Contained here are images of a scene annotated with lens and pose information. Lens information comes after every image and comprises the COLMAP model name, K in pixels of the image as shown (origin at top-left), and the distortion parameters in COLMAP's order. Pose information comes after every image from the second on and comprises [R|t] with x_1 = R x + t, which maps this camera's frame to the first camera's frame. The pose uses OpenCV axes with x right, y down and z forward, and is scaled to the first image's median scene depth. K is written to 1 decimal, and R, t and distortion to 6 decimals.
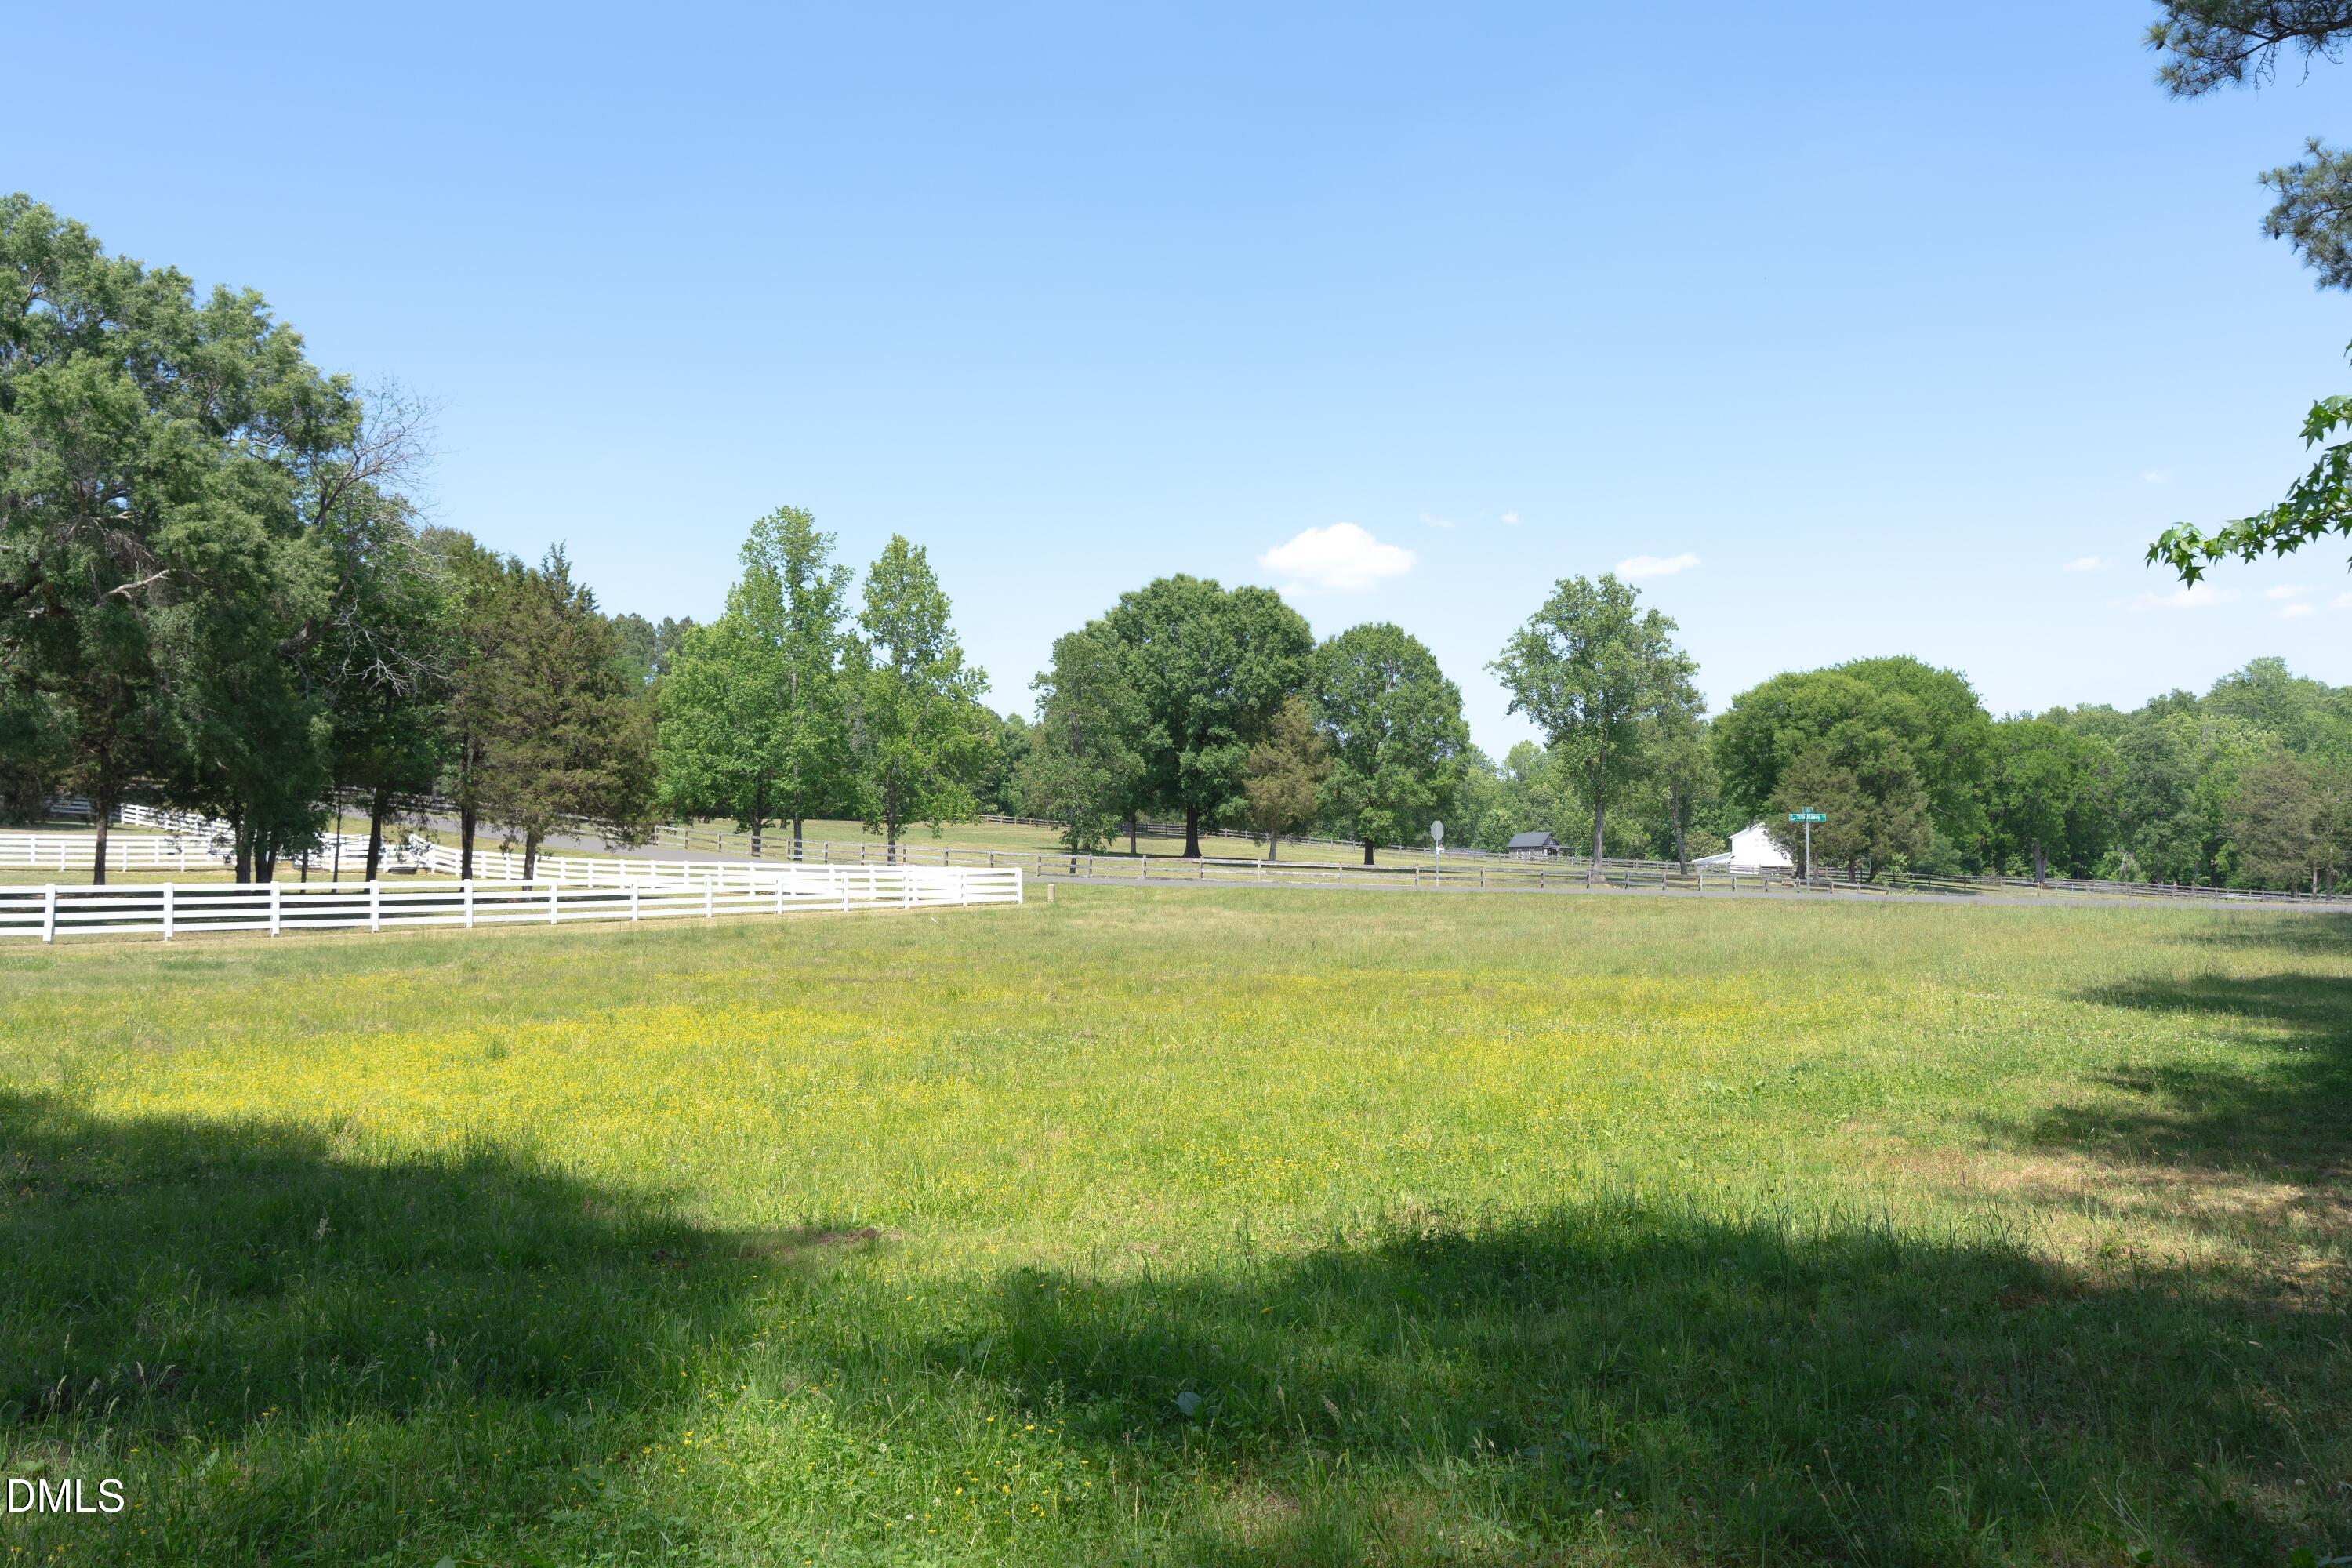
lens RADIAL K [[1872.9, 0, 1171.2], [0, 1872.9, 778.9], [0, 0, 1]] dist [-0.009014, -0.005860]
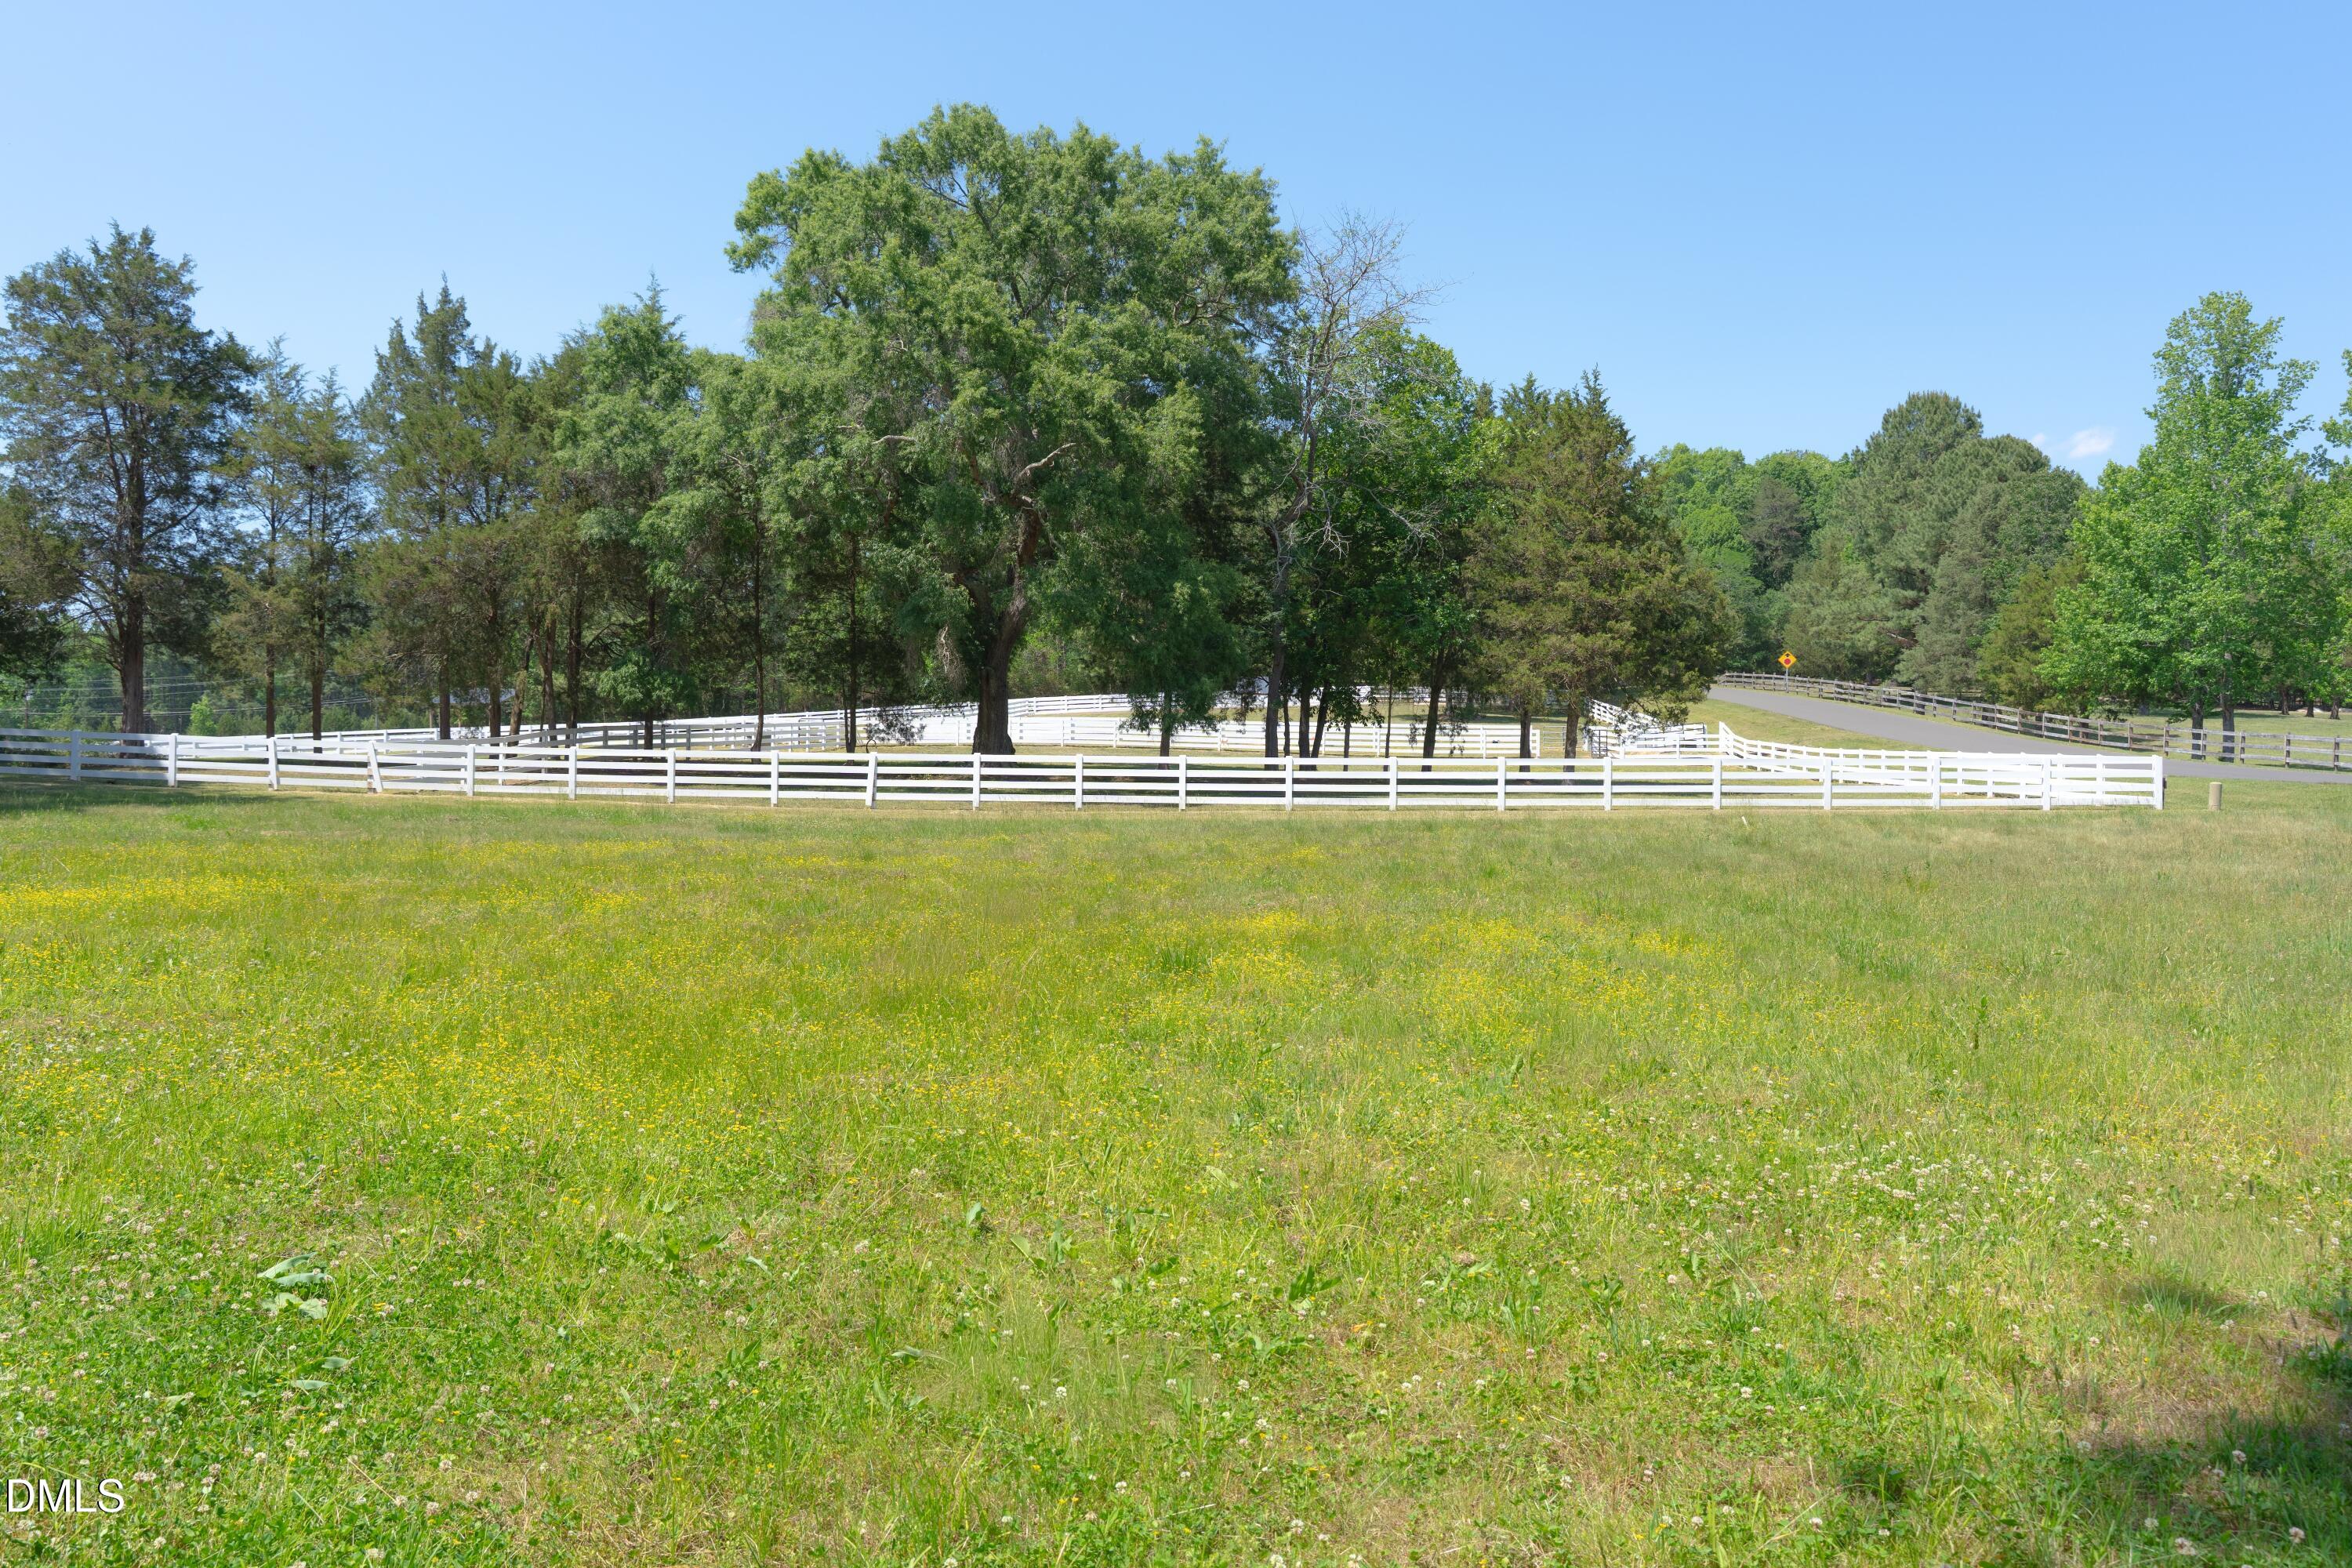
lens RADIAL K [[1872.9, 0, 1176.6], [0, 1872.9, 793.3], [0, 0, 1]] dist [-0.009014, -0.005860]
pose [[0.648515, 0.033230, -0.760476, 0.221763], [0.019785, 0.997973, 0.060480, 0.013223], [0.760944, -0.054268, 0.646544, 0.306204]]
